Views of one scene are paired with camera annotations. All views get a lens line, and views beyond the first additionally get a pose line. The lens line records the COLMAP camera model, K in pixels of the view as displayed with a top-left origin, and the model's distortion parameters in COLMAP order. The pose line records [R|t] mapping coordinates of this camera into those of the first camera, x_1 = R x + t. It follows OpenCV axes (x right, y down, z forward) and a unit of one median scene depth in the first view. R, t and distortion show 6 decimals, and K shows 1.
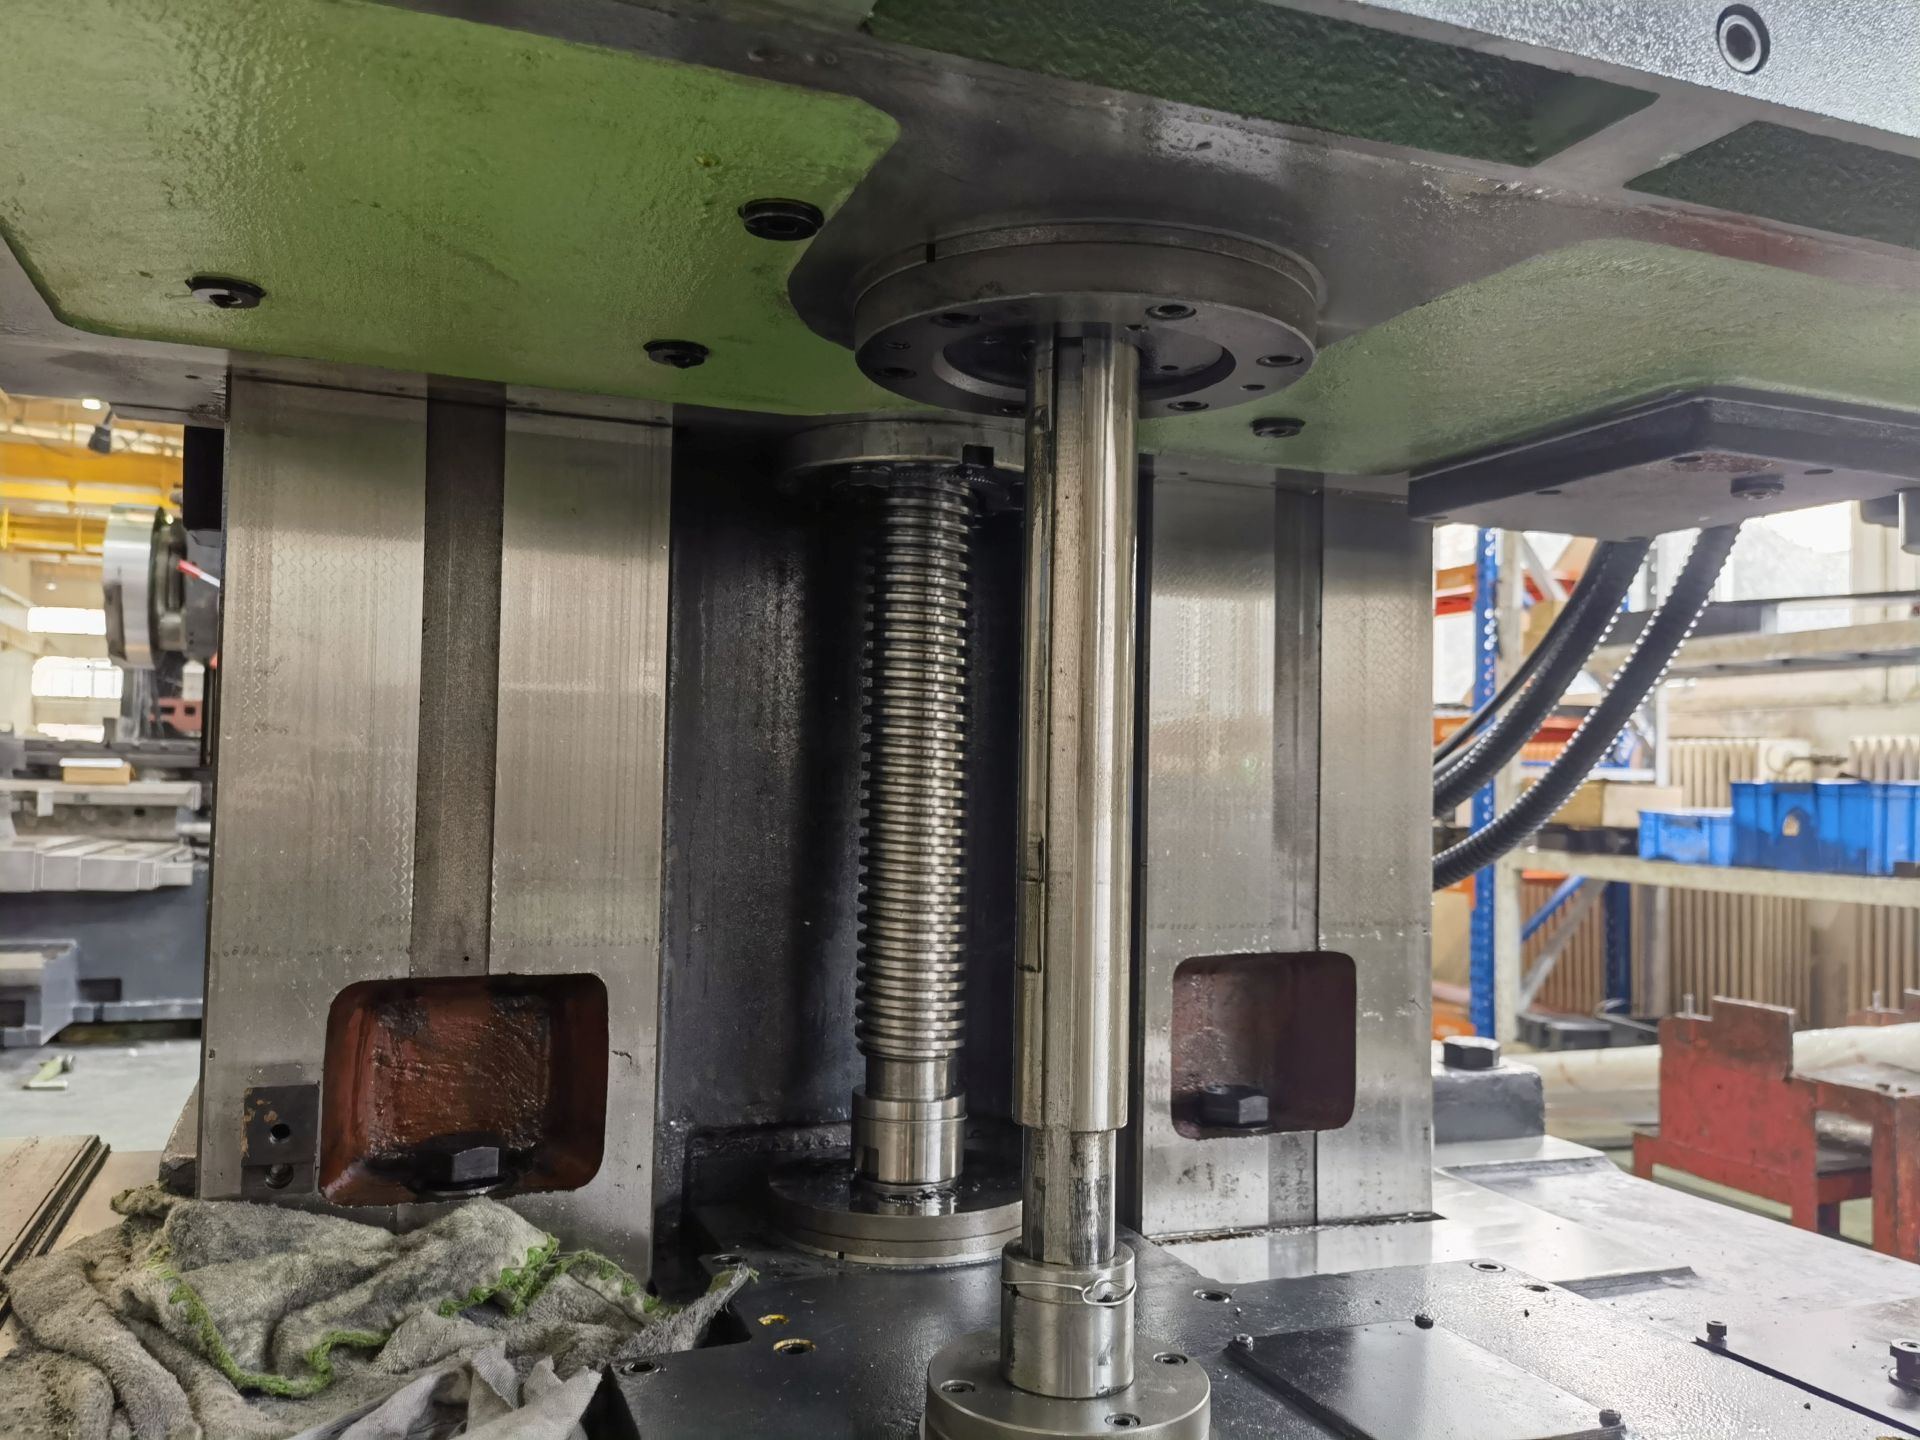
lens RADIAL K [[1529.3, 0, 962.7], [0, 1529.3, 727.3], [0, 0, 1]] dist [0.105226, -0.077225]
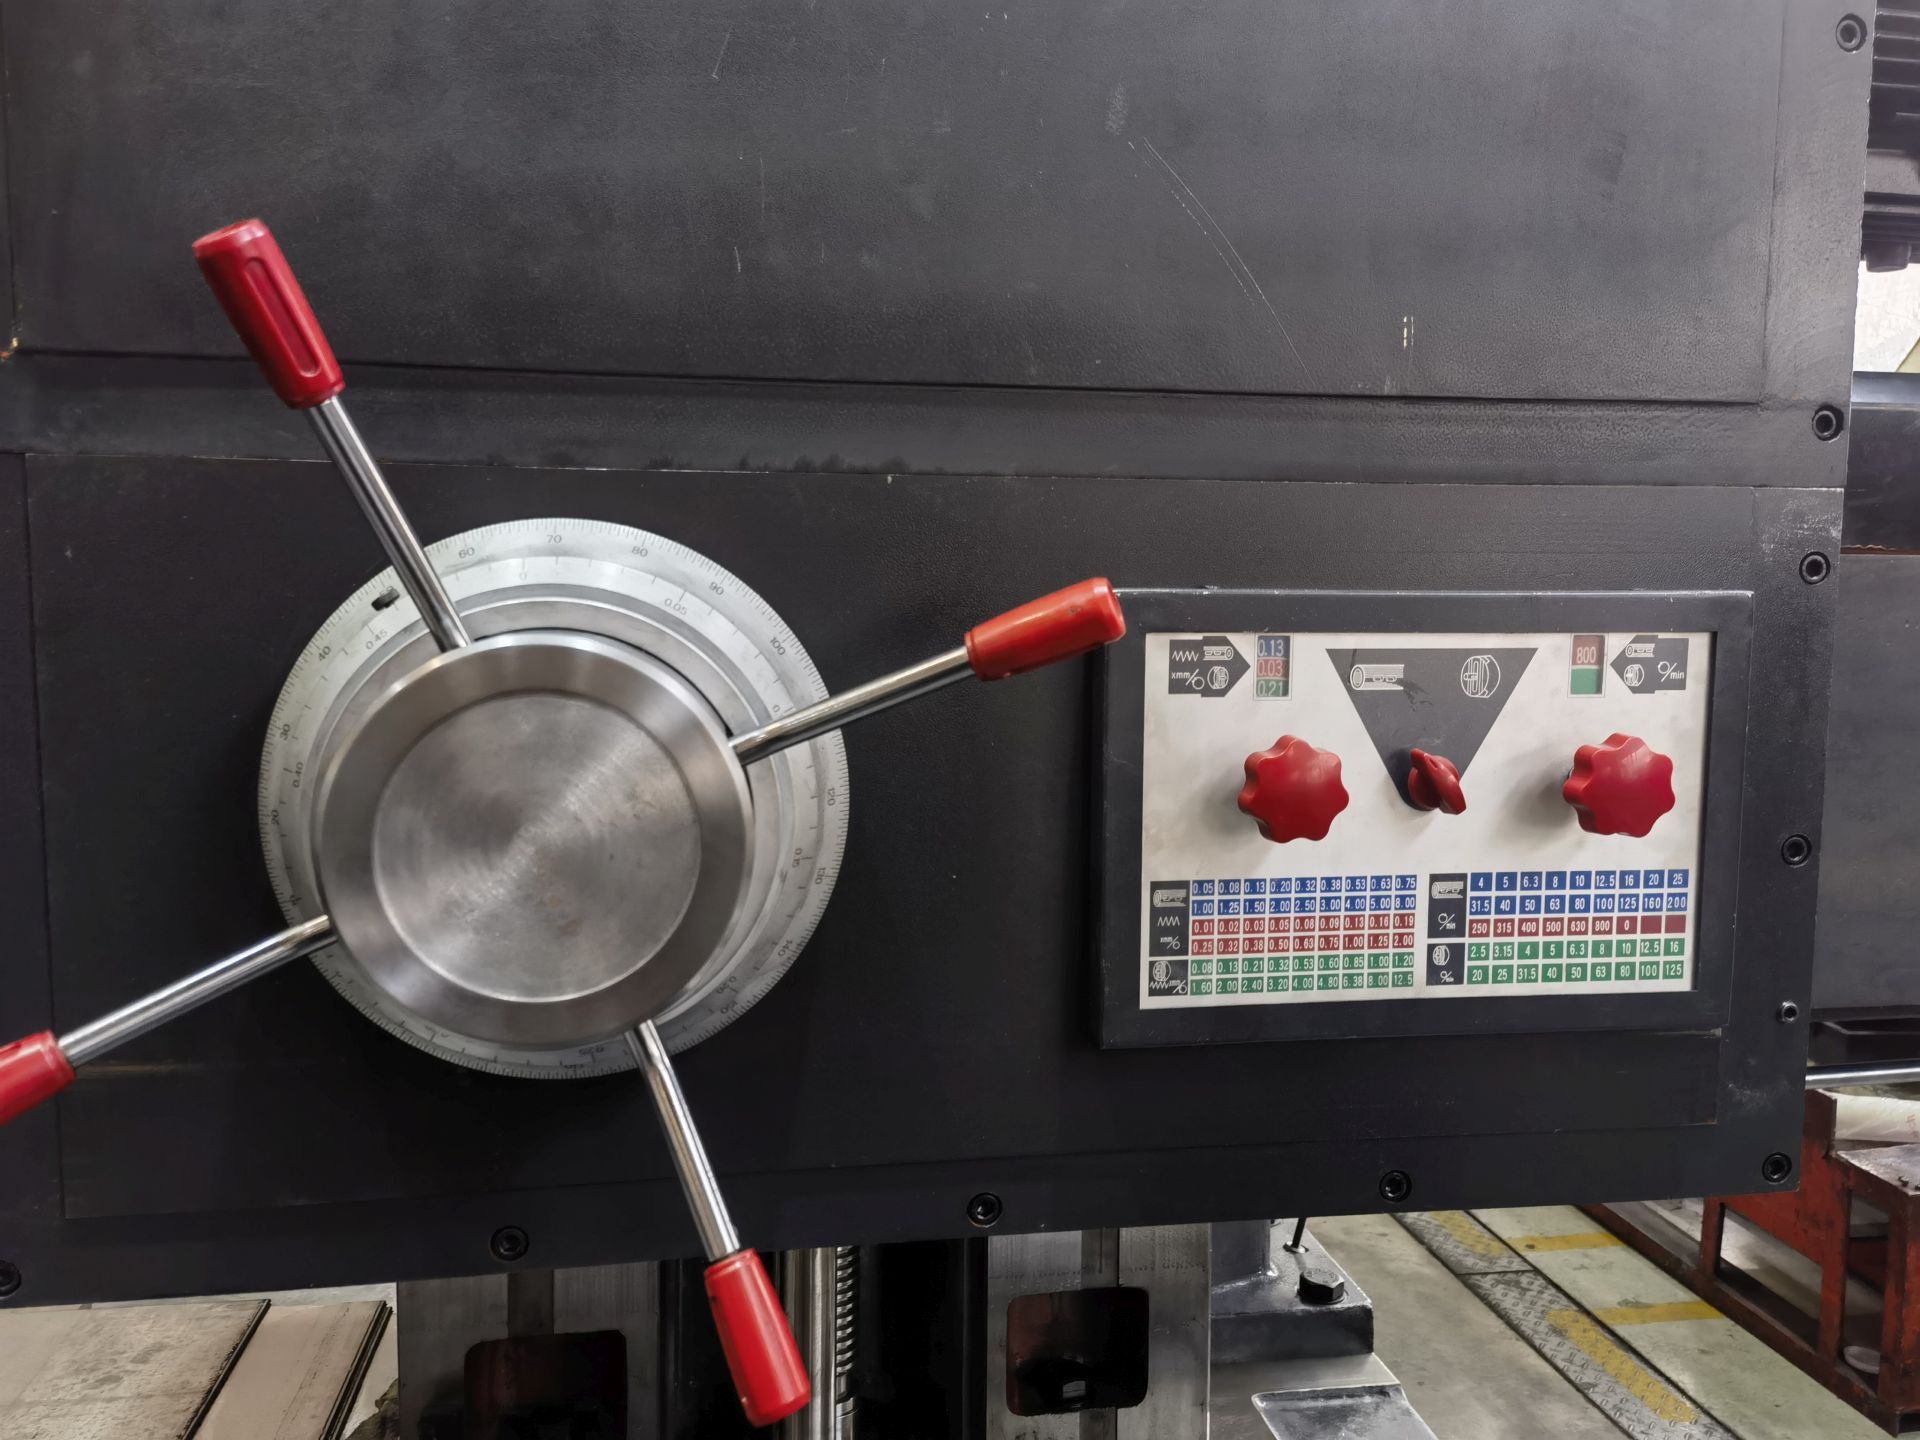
lens RADIAL K [[1529.3, 0, 960.9], [0, 1529.3, 715.7], [0, 0, 1]] dist [0.105226, -0.077225]
pose [[0.979018, -0.002817, -0.203756, 0.385657], [0.028047, 0.992251, 0.121043, -0.571455], [0.201836, -0.124218, 0.971510, -0.380441]]
